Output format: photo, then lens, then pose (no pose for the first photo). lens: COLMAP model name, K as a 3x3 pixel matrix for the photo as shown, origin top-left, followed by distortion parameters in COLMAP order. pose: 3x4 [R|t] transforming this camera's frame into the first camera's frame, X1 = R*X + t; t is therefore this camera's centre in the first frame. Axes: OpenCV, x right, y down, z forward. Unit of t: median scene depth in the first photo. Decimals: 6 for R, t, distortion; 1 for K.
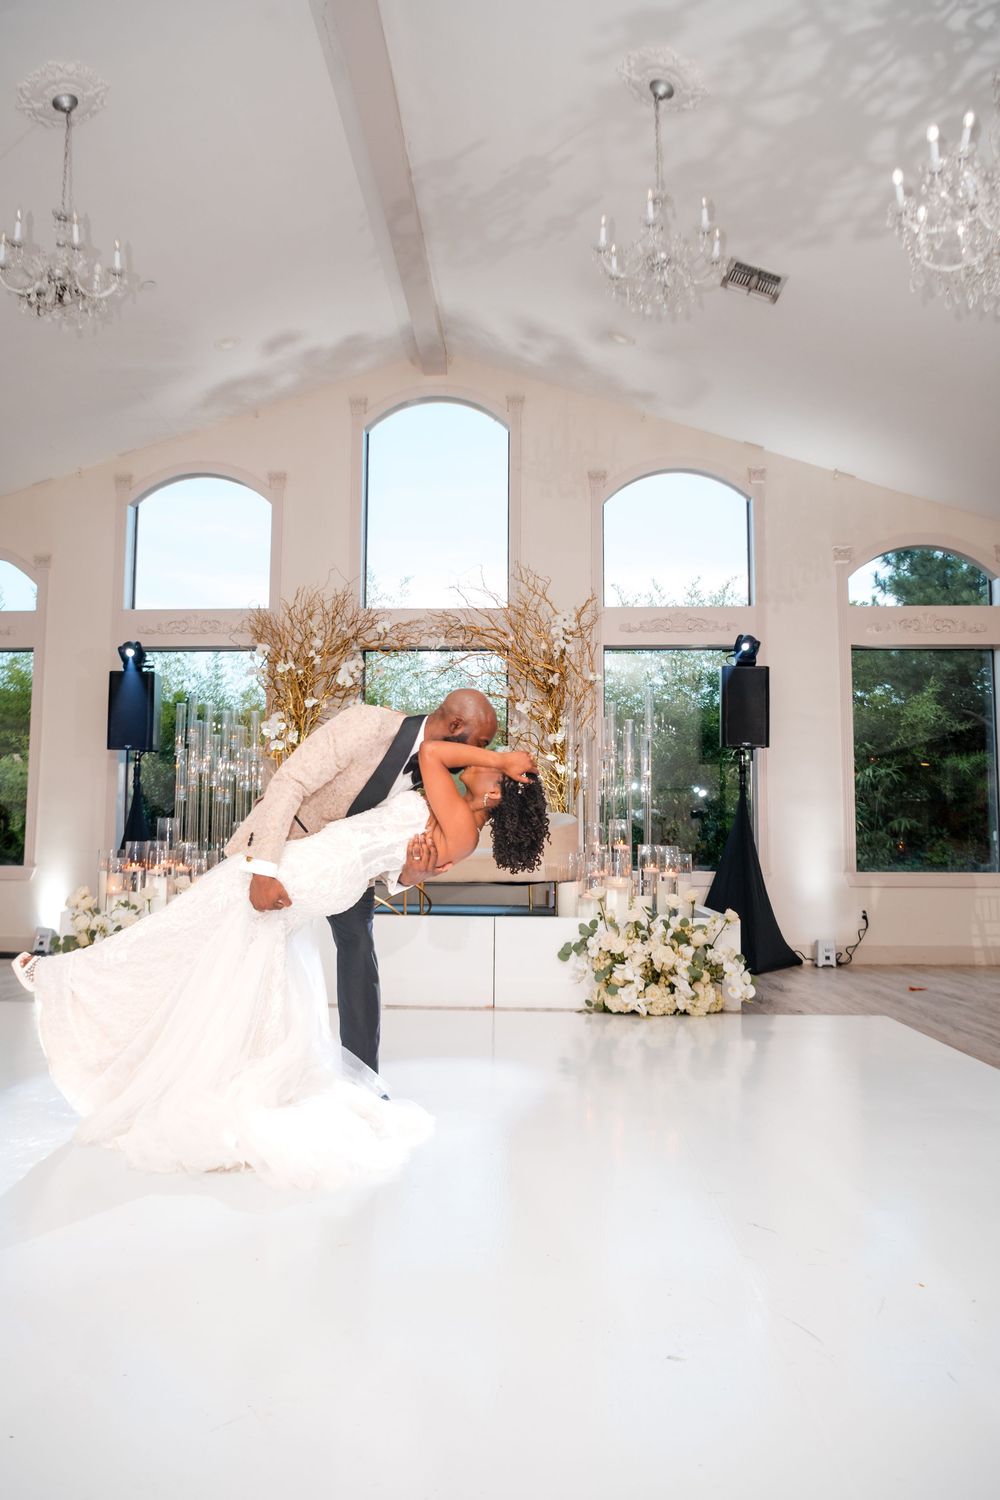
lens RADIAL K [[1107.2, 0, 494.4], [0, 1107.2, 755.3], [0, 0, 1]] dist [-0.060885, -0.000385]
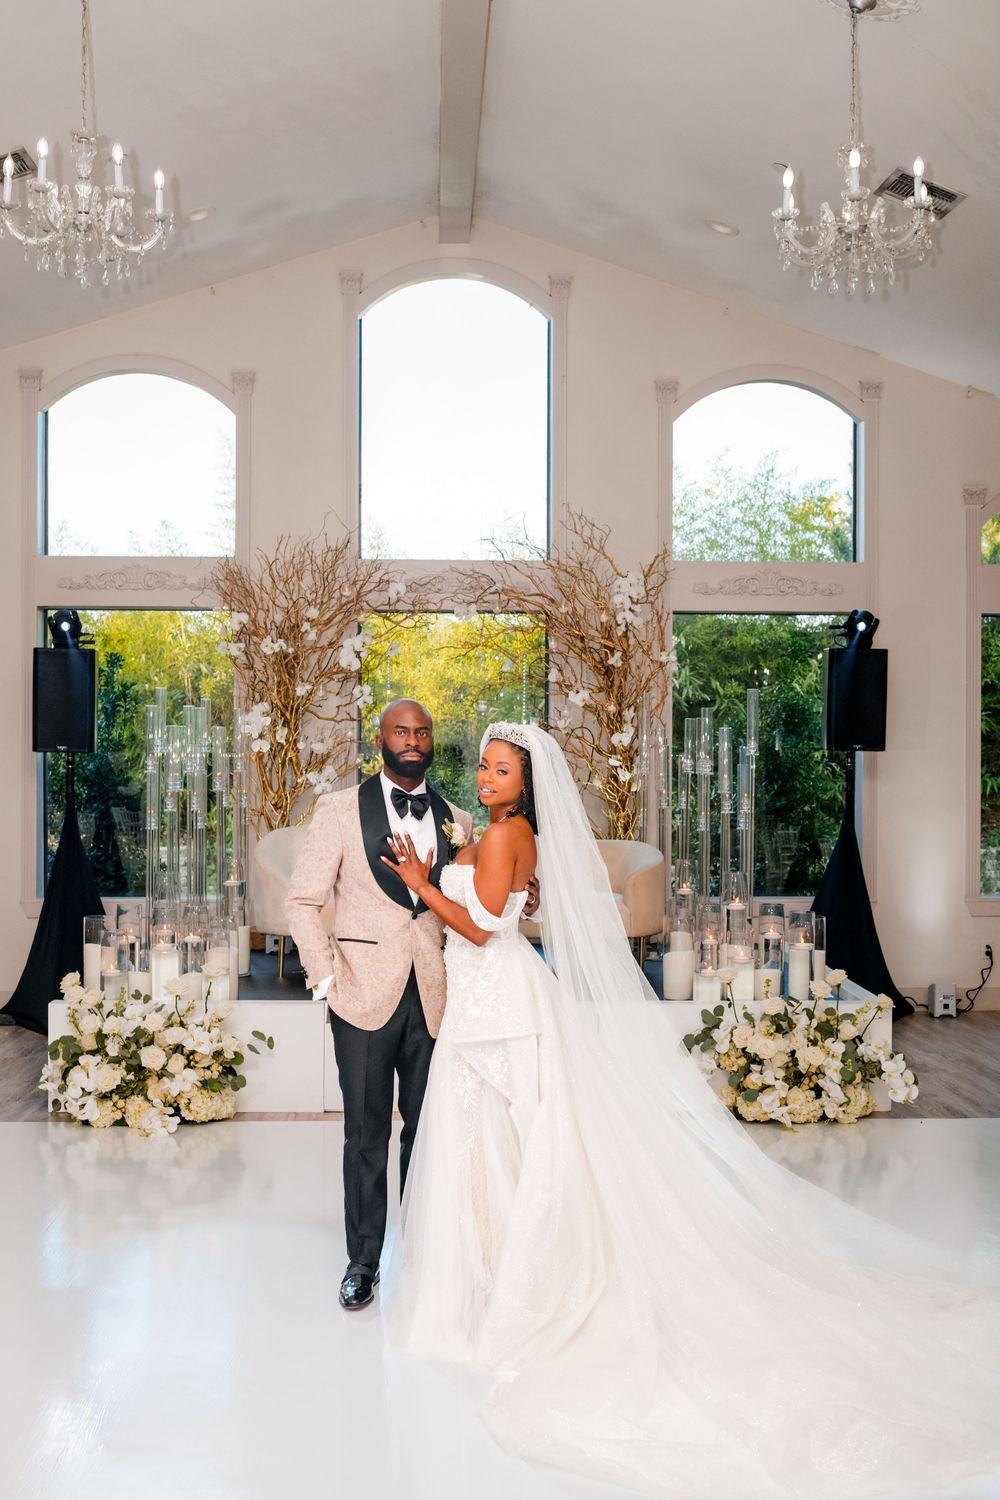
lens RADIAL K [[1536.2, 0, 500.0], [0, 1536.2, 750.0], [0, 0, 1]] dist [-0.032612, 0.031938]
pose [[0.995927, -0.001634, 0.090145, -0.126809], [-0.006577, 0.995854, 0.090723, -0.104332], [-0.089920, -0.090947, 0.991788, -0.077656]]
